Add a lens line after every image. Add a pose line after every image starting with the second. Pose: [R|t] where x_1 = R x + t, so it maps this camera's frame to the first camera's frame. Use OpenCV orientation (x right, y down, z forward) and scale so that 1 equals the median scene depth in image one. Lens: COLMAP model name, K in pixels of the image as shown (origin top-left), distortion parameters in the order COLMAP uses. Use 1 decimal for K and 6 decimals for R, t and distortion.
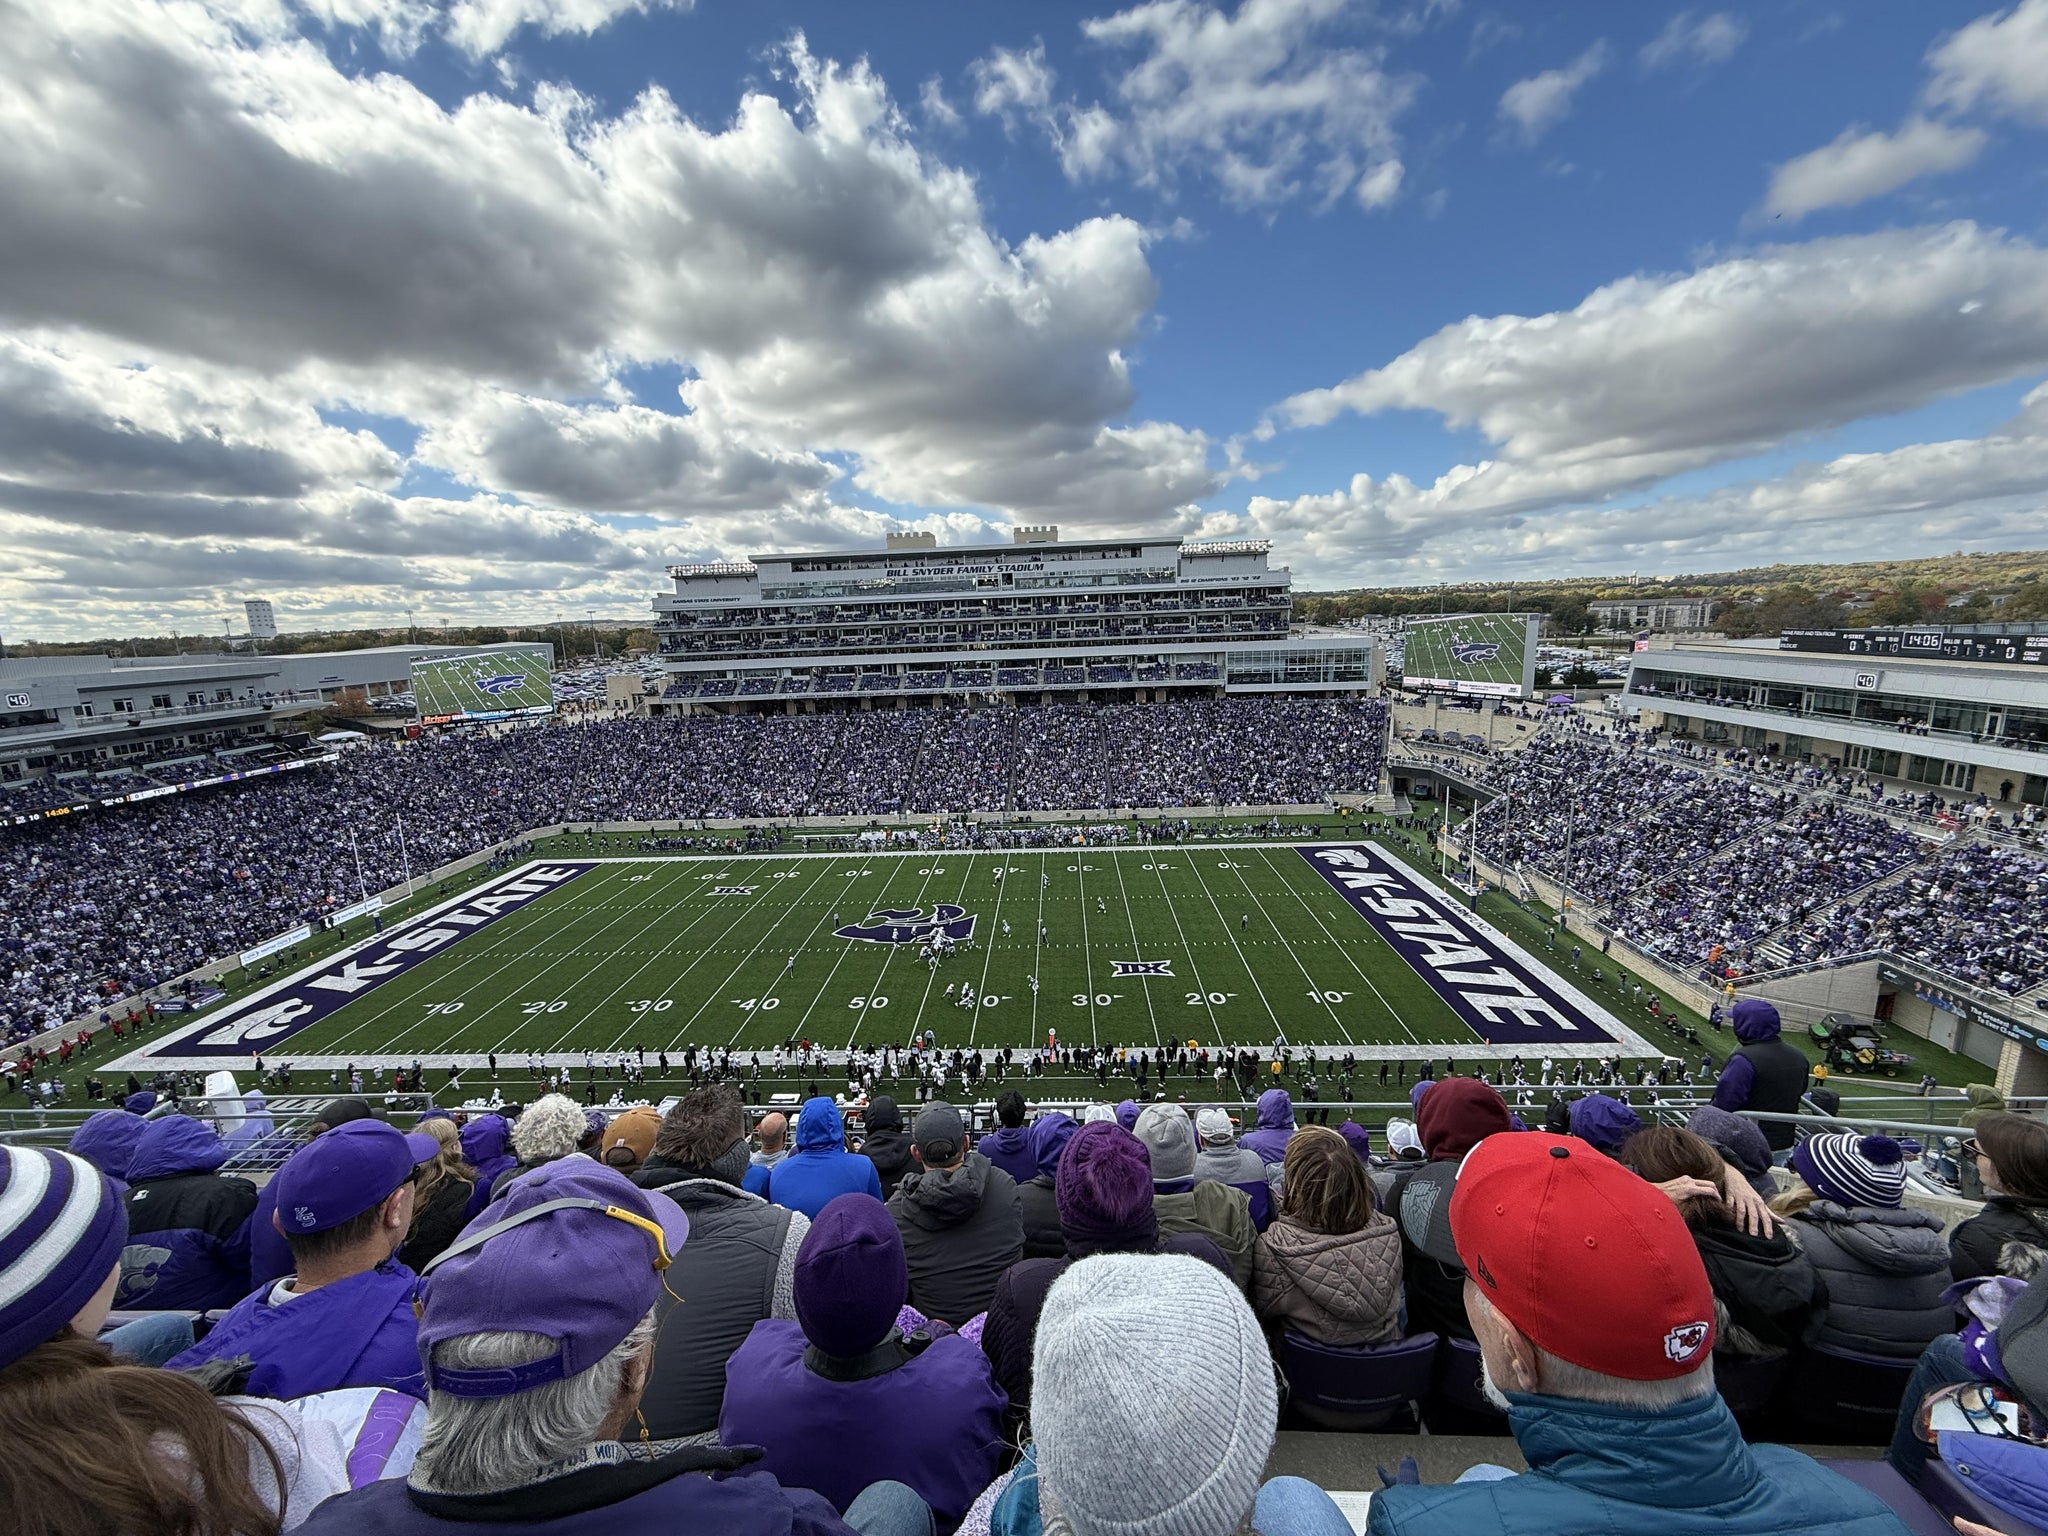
lens RADIAL K [[815.7, 0, 1024.0], [0, 815.7, 768.0], [0, 0, 1]] dist [0.004516, 0.000084]
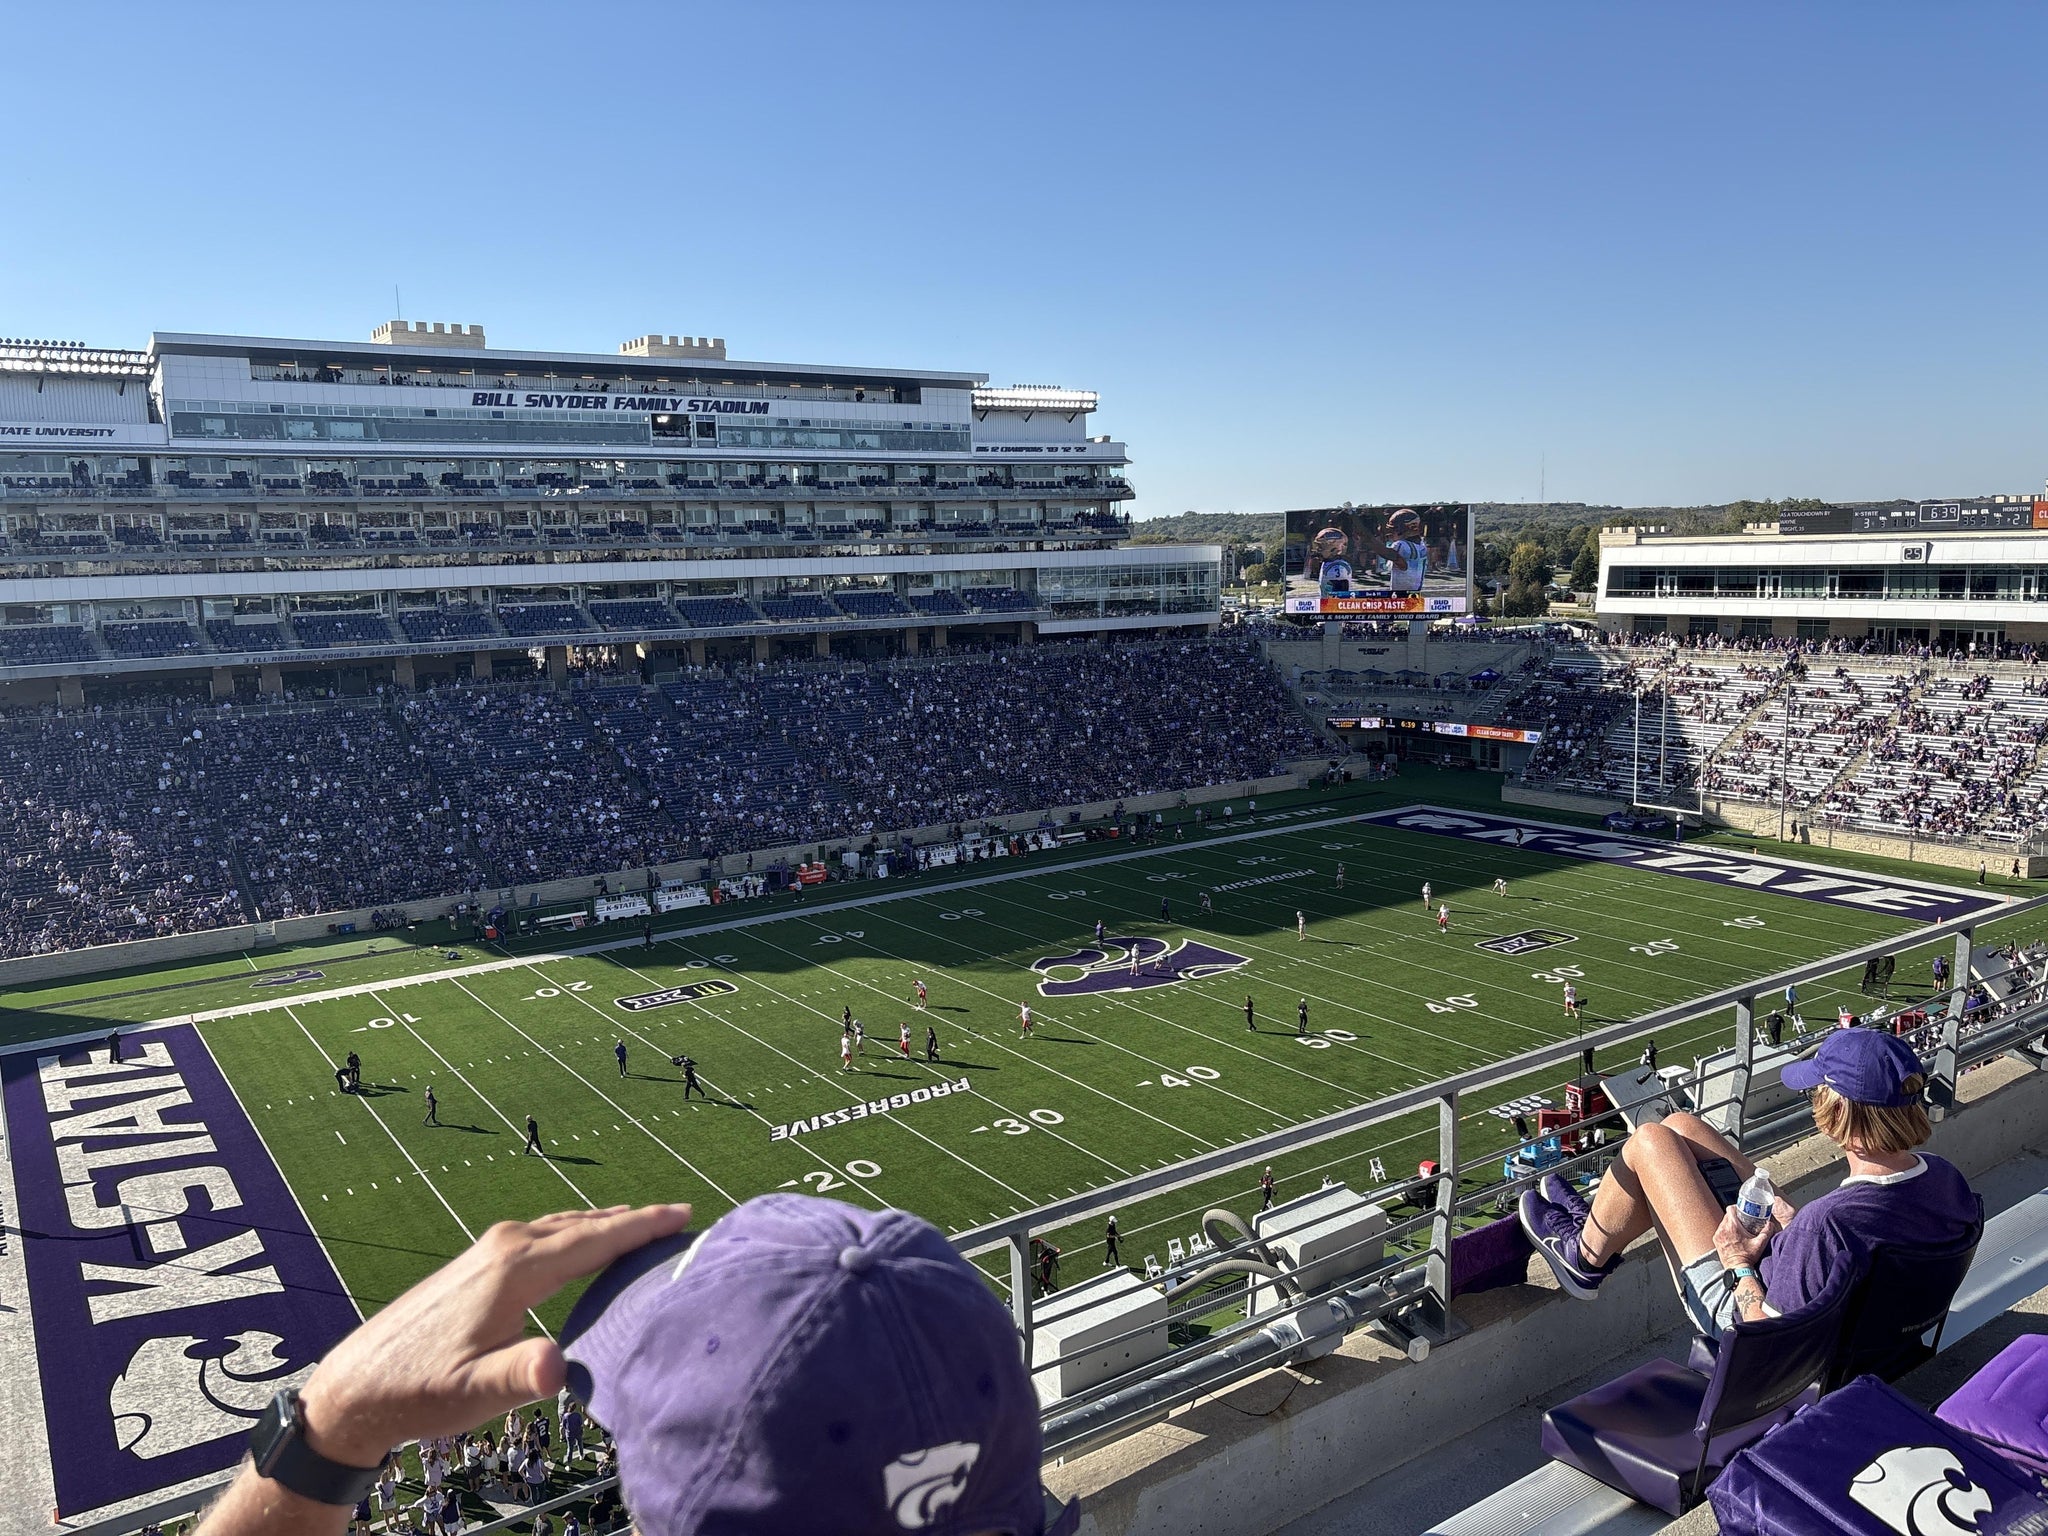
lens RADIAL K [[1543.9, 0, 1024.0], [0, 1543.9, 768.0], [0, 0, 1]] dist [0.020990, -0.006323]
pose [[0.795397, -0.069498, 0.602091, -0.776896], [0.111374, 0.993248, -0.032483, 0.074316], [-0.595768, 0.092894, 0.797767, 0.151103]]
